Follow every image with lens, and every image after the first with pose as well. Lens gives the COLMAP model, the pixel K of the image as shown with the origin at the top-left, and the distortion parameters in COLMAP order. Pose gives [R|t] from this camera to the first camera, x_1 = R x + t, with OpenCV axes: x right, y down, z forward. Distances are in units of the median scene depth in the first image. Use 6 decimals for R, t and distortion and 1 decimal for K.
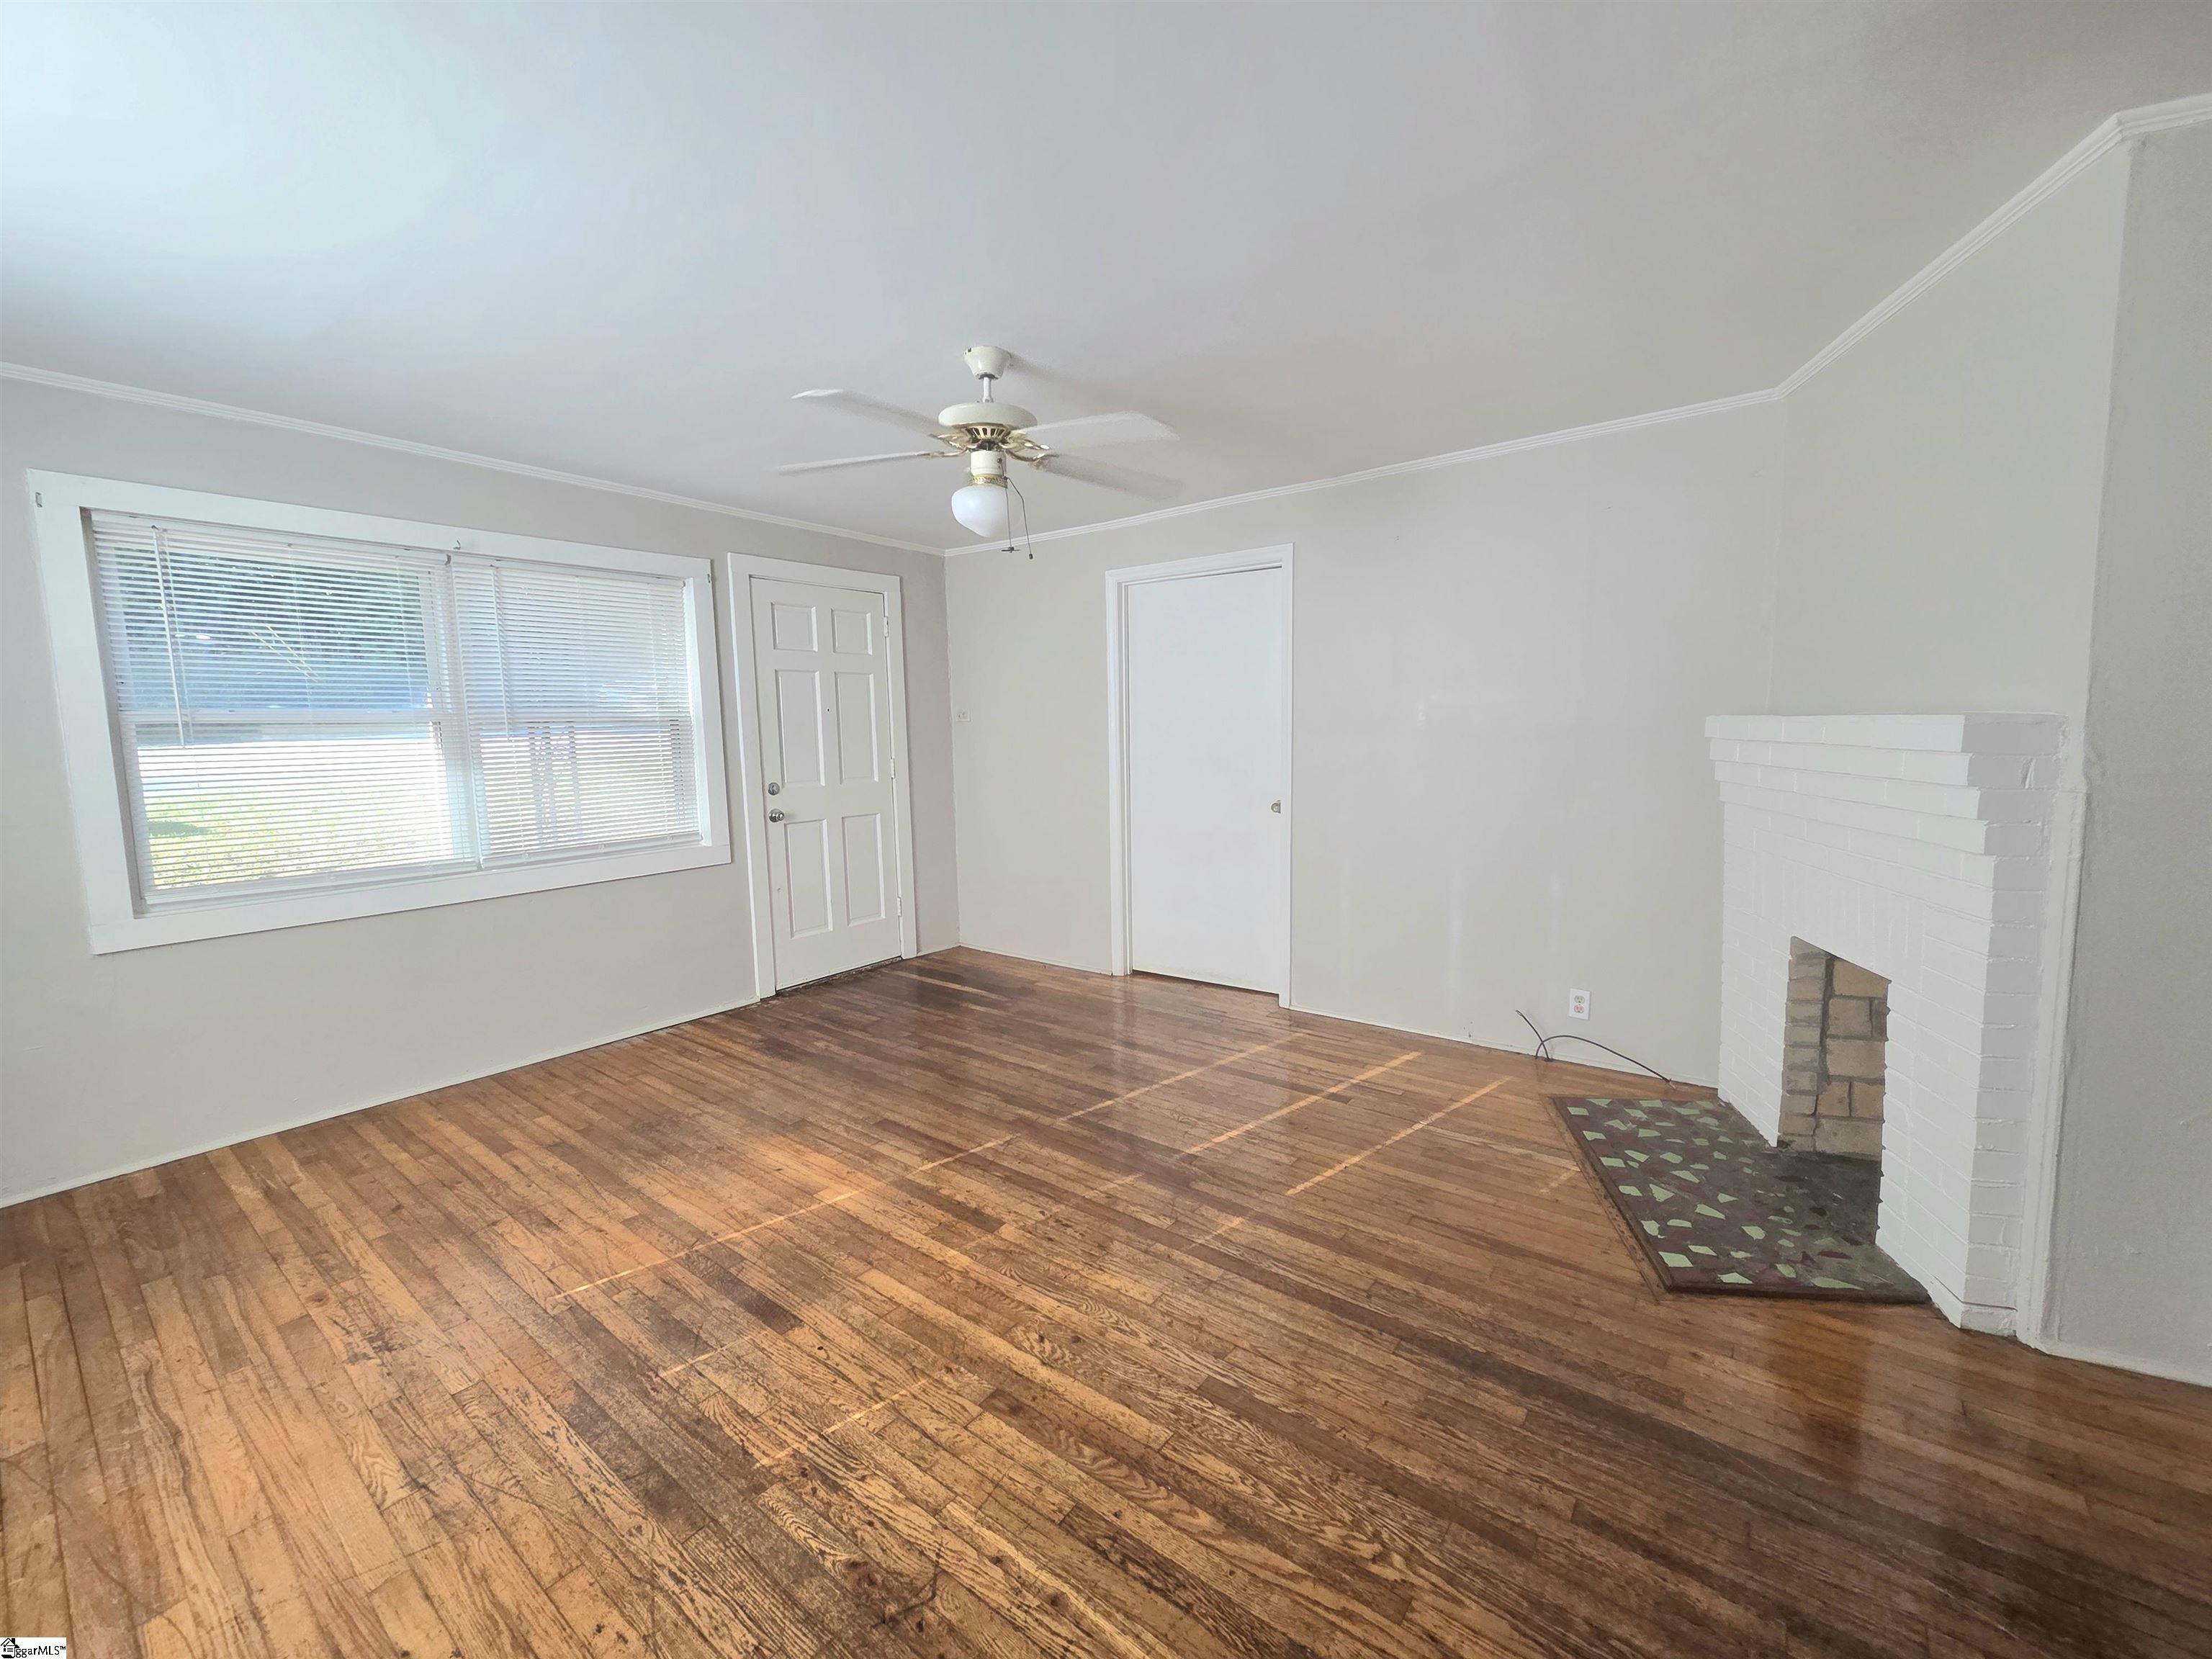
lens RADIAL K [[906.7, 0, 1101.8], [0, 906.7, 824.1], [0, 0, 1]] dist [0.005077, -0.000092]
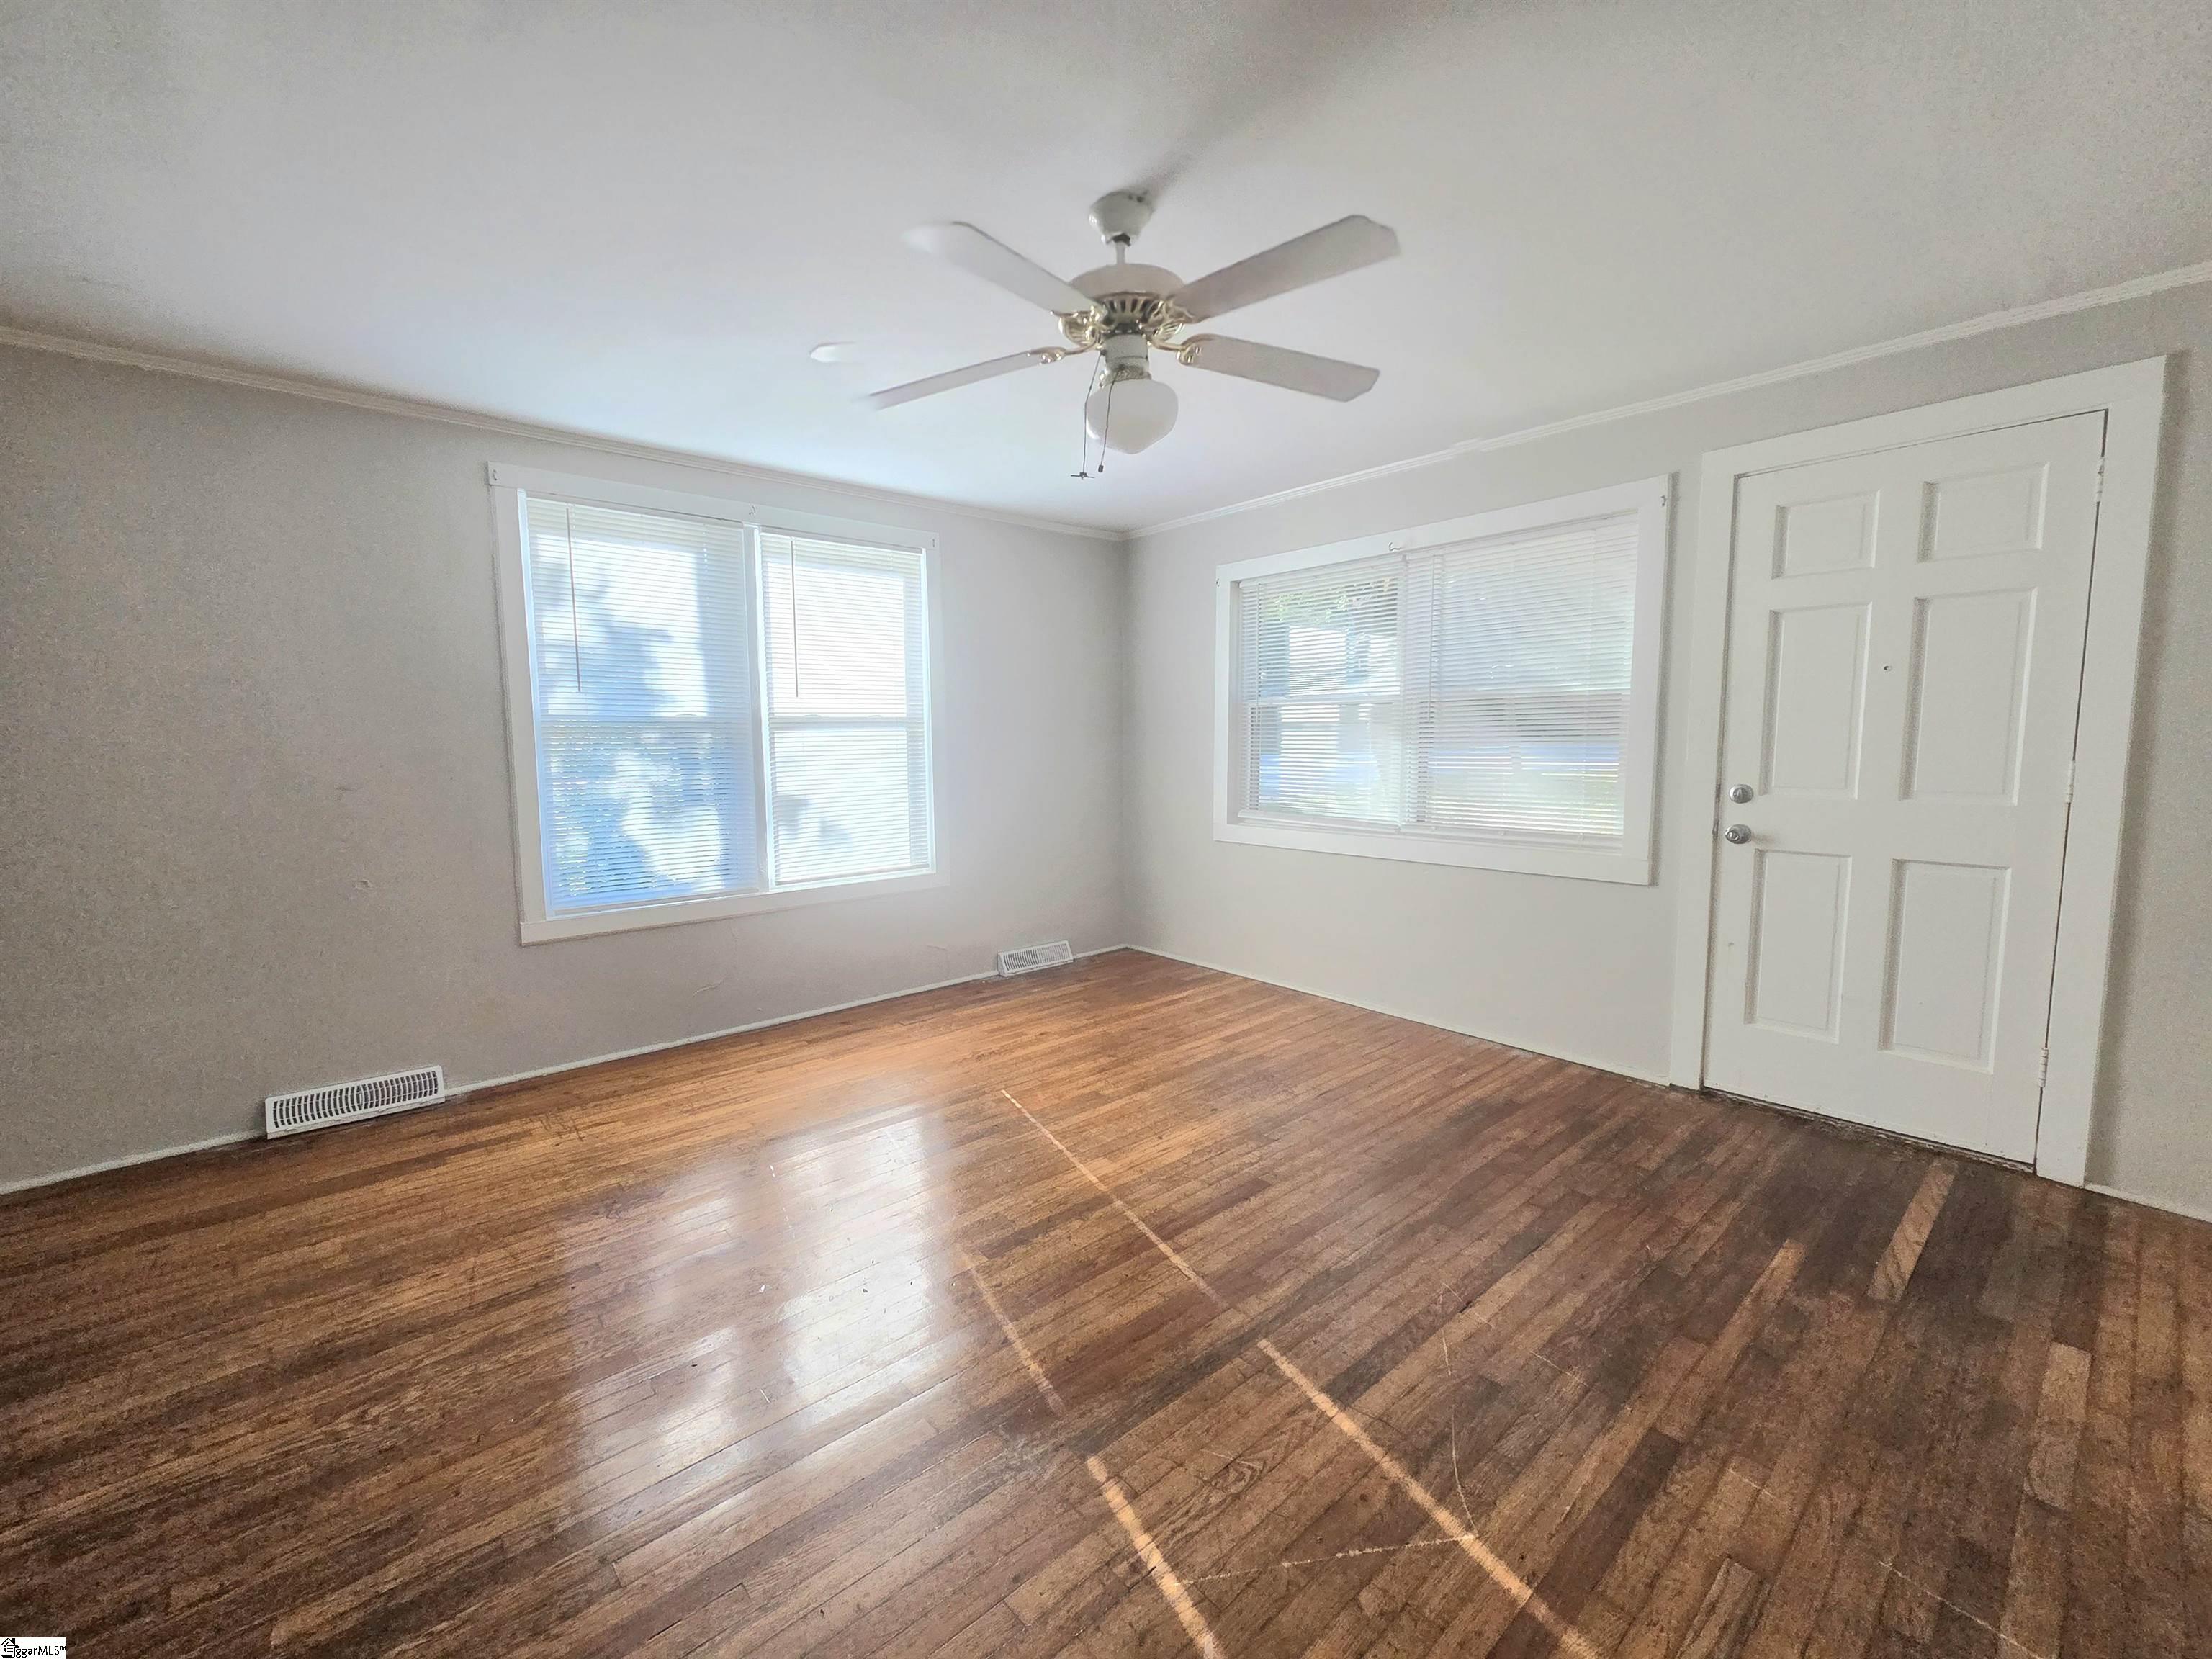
lens RADIAL K [[913.9, 0, 1099.5], [0, 913.9, 820.4], [0, 0, 1]] dist [0.007918, 0.000048]
pose [[-0.194285, 0.116361, -0.974019, 0.622585], [-0.092485, 0.986344, 0.136281, -0.108672], [0.976576, 0.116560, -0.180871, 1.074909]]
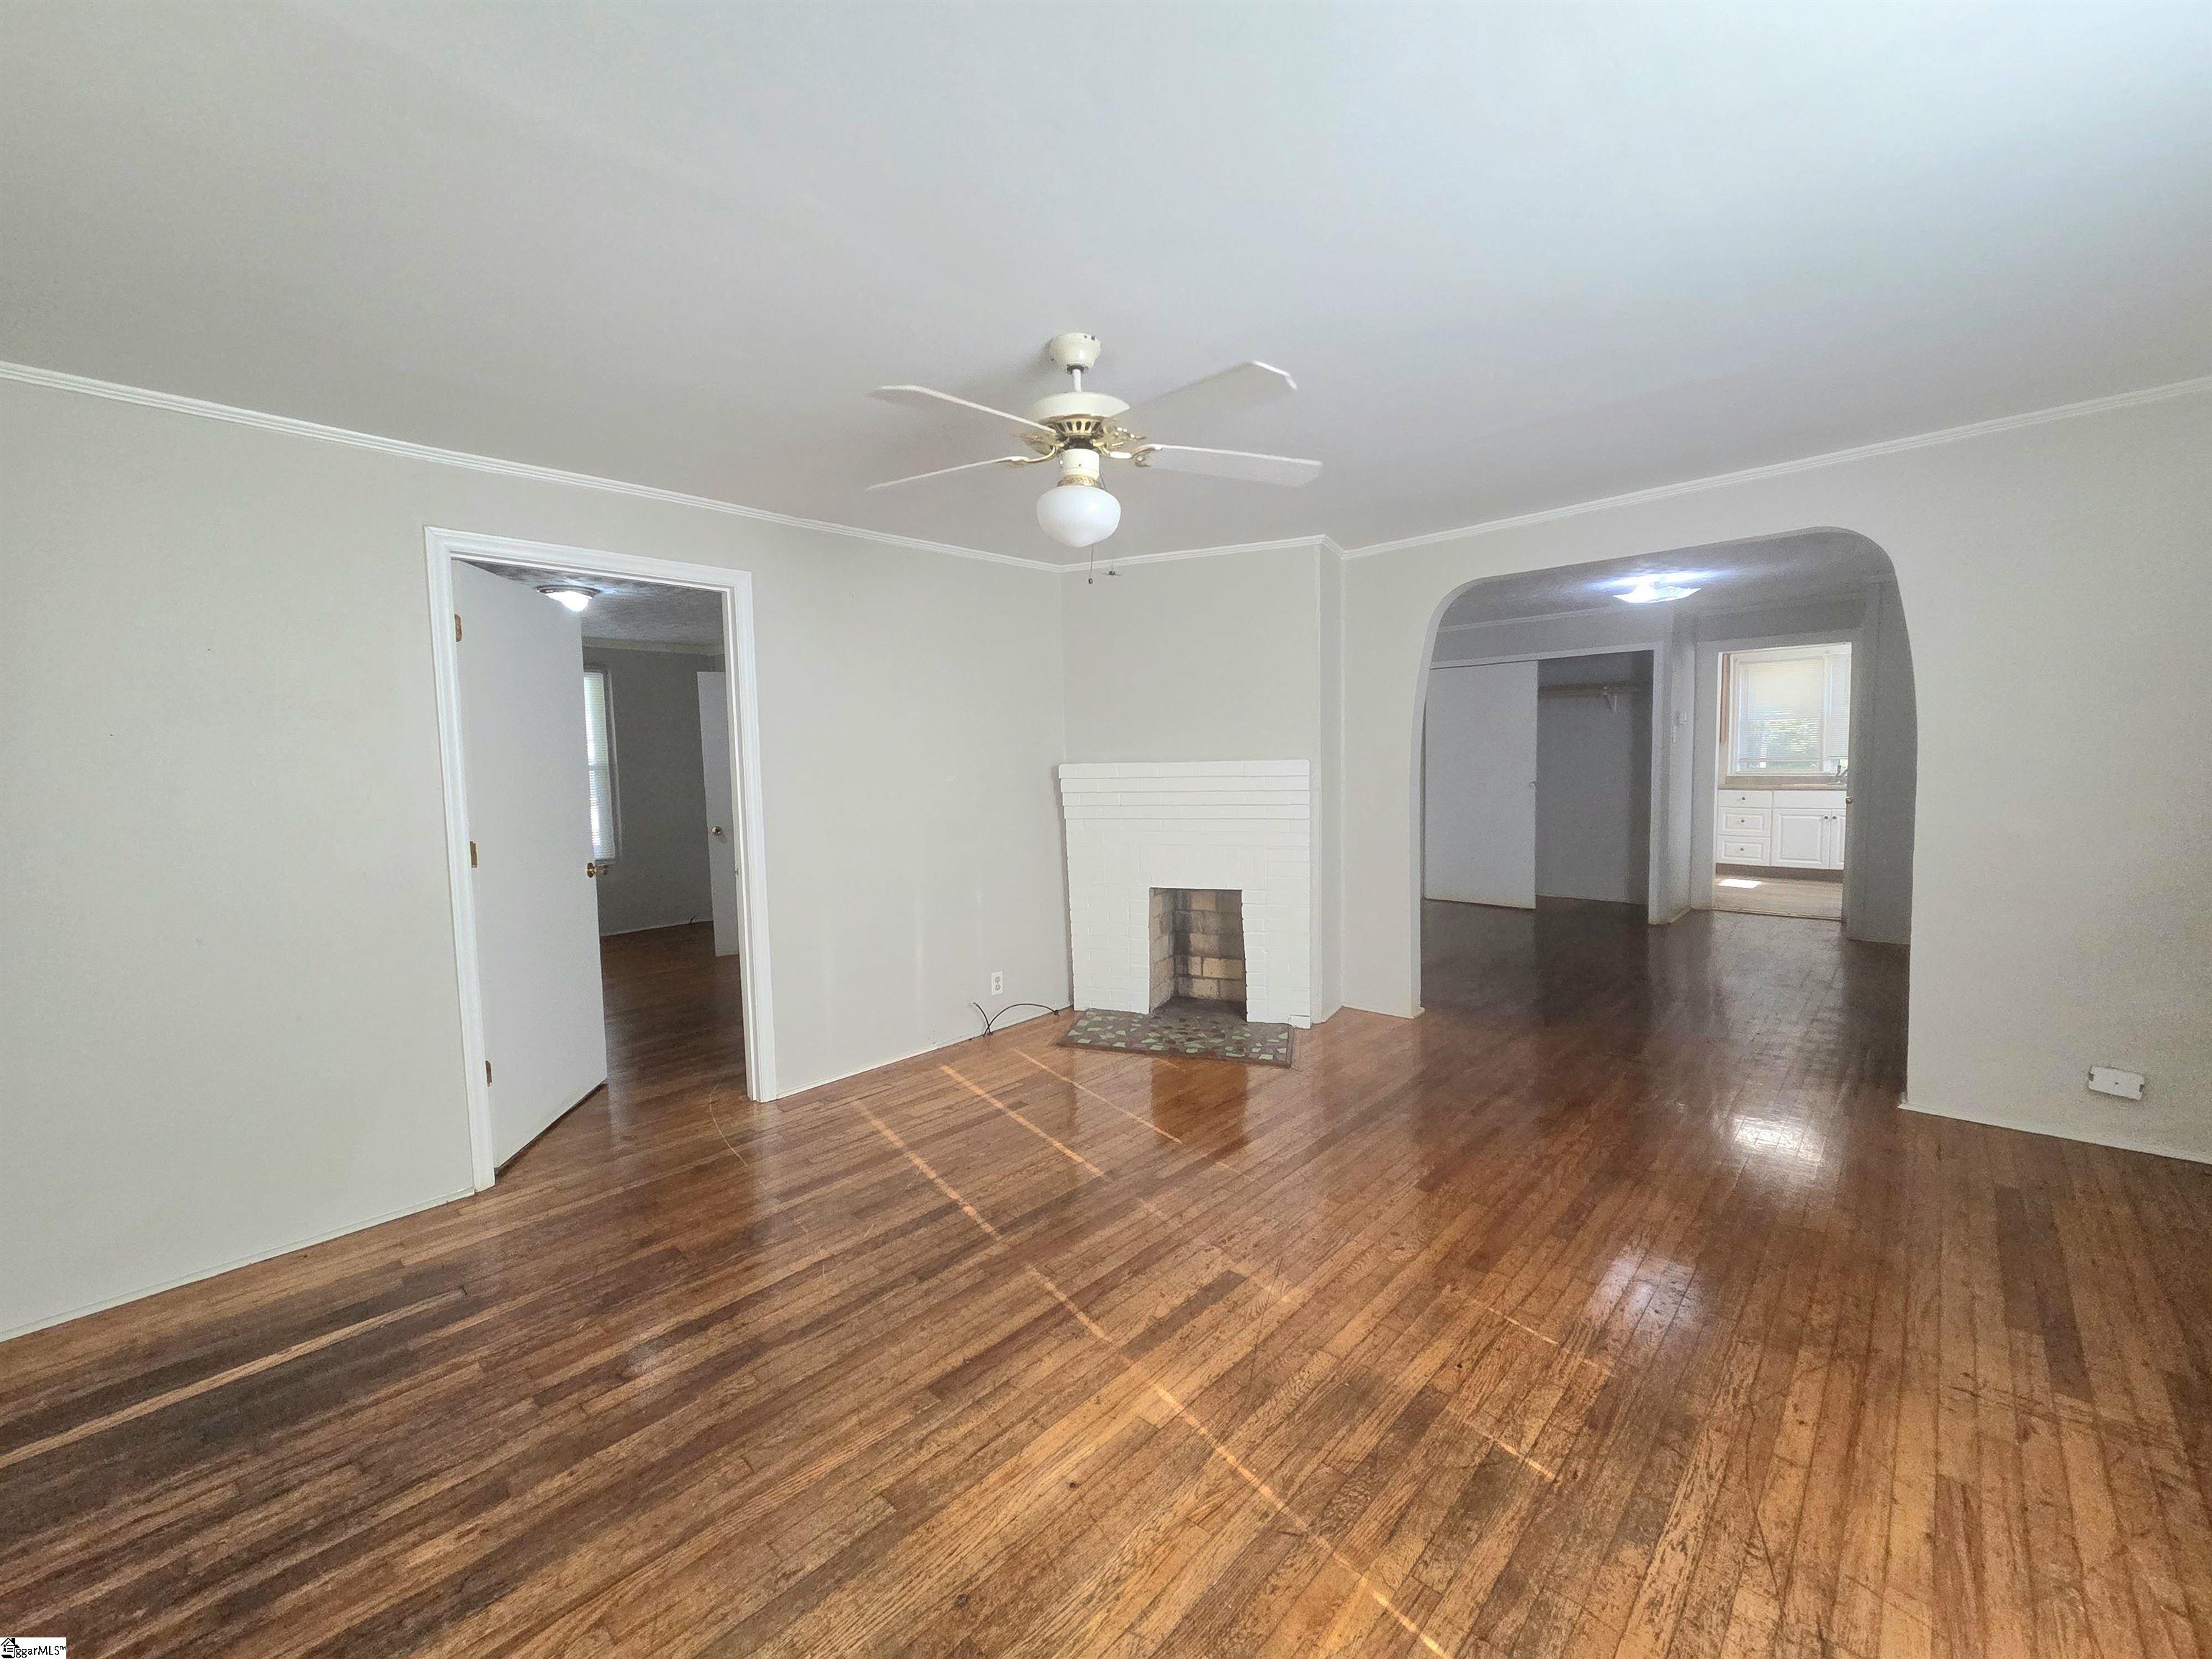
lens RADIAL K [[906.7, 0, 1101.8], [0, 906.7, 824.1], [0, 0, 1]] dist [0.005077, -0.000092]
pose [[0.088718, -0.054732, 0.994552, -0.934065], [0.131355, 0.990412, 0.042787, -0.082169], [-0.987358, 0.126843, 0.095057, 0.864573]]
